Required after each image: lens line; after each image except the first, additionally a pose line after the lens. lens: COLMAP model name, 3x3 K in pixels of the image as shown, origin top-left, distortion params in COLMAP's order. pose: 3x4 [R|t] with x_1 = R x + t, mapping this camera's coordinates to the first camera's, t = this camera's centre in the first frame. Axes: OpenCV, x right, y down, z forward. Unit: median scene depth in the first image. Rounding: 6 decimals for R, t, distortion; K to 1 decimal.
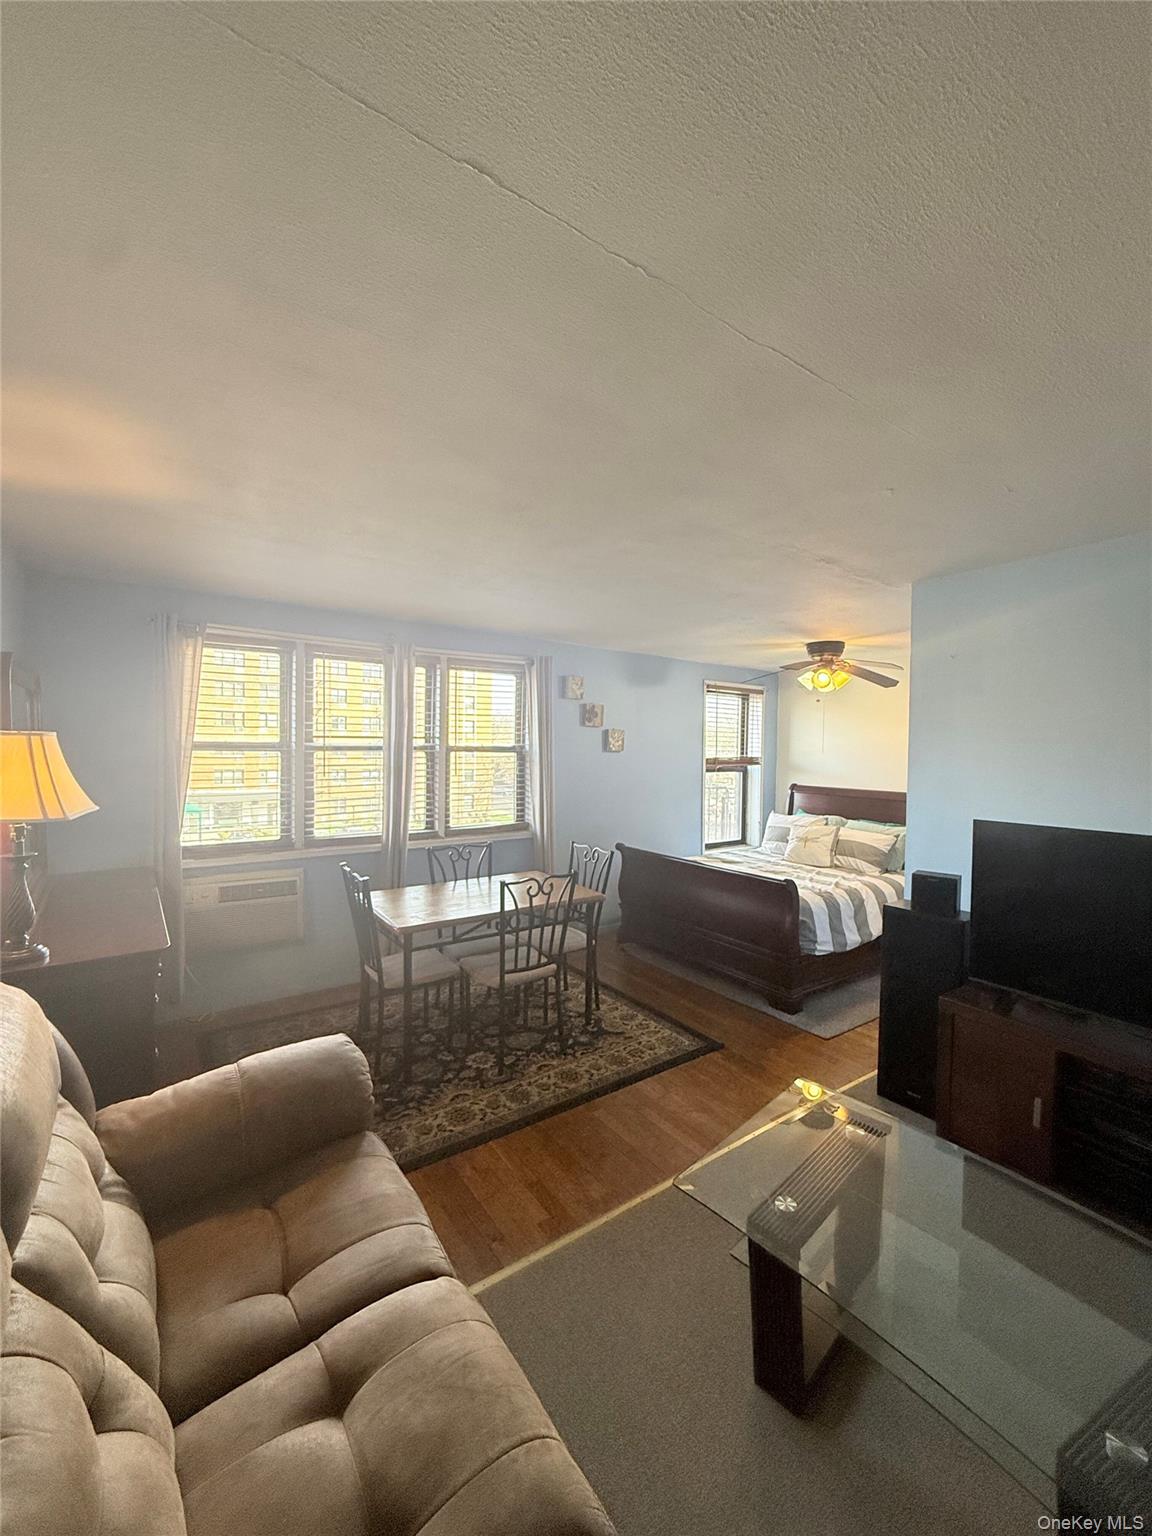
lens RADIAL K [[617.9, 0, 576.0], [0, 617.9, 768.0], [0, 0, 1]] dist [0.002447, 0.000121]
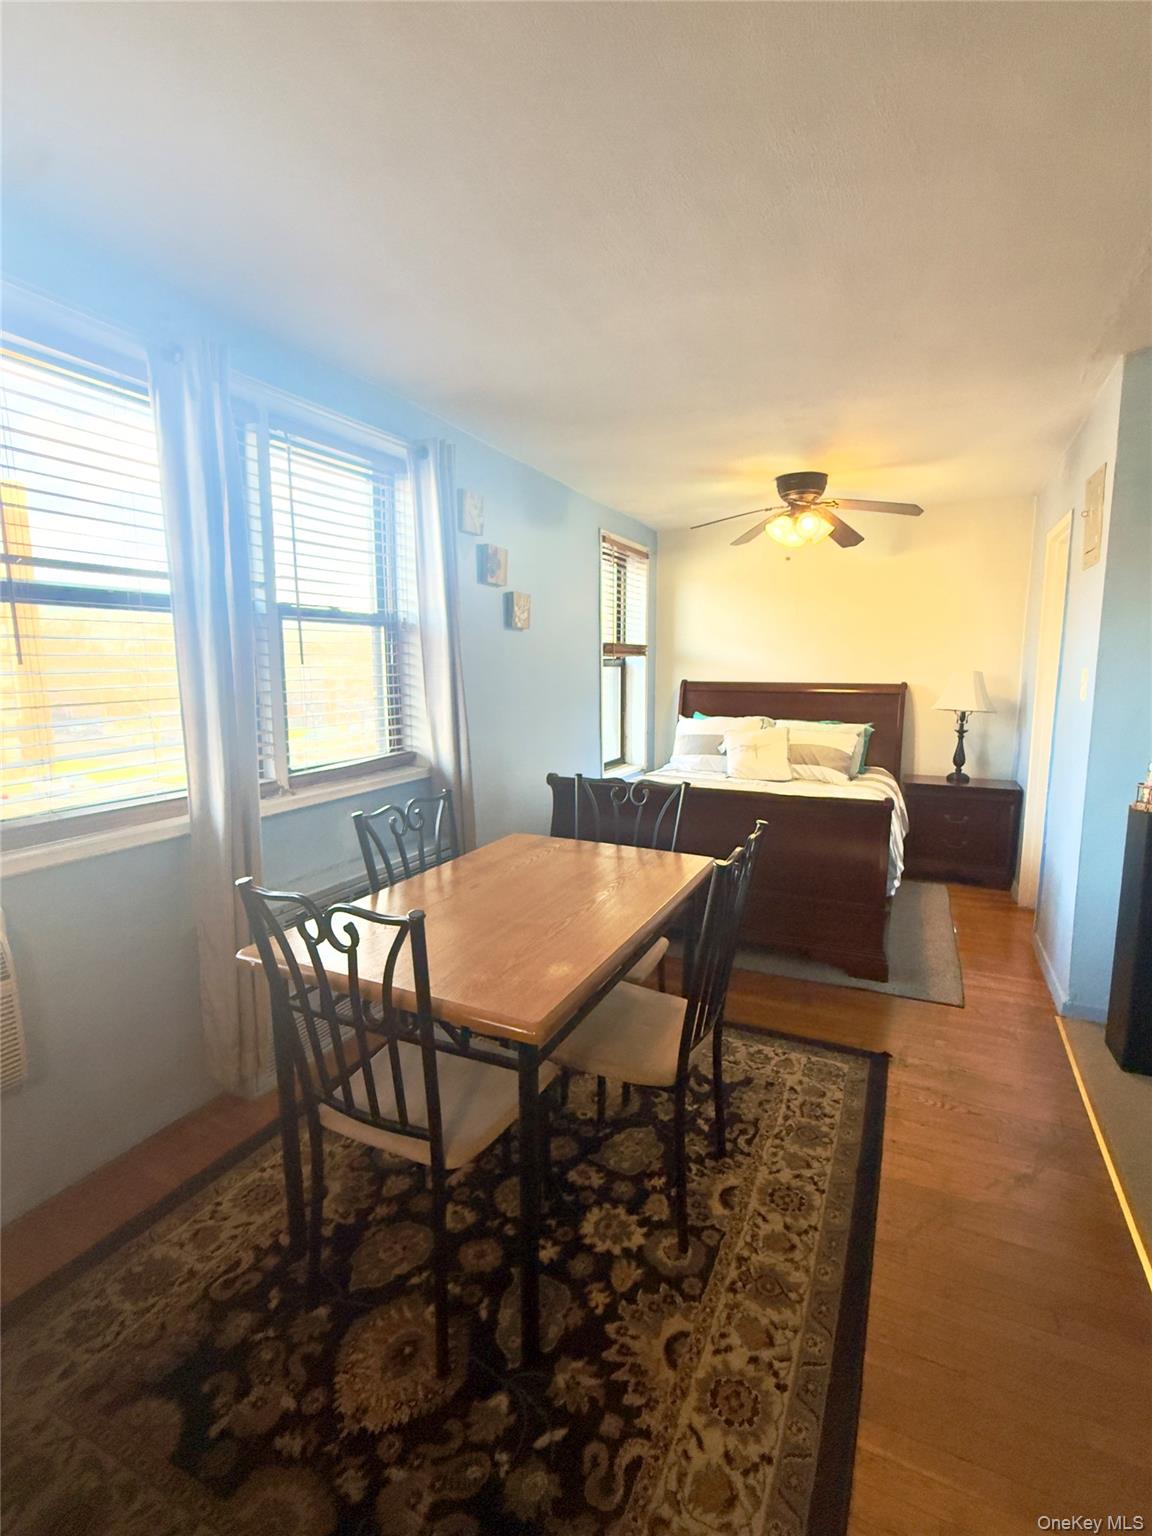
lens RADIAL K [[718.6, 0, 581.4], [0, 718.6, 770.8], [0, 0, 1]] dist [0.001672, 0.000378]
pose [[0.869839, -0.086751, 0.485649, -0.319326], [0.028511, 0.991612, 0.126065, 0.032621], [-0.492511, -0.095810, 0.865016, 0.425245]]
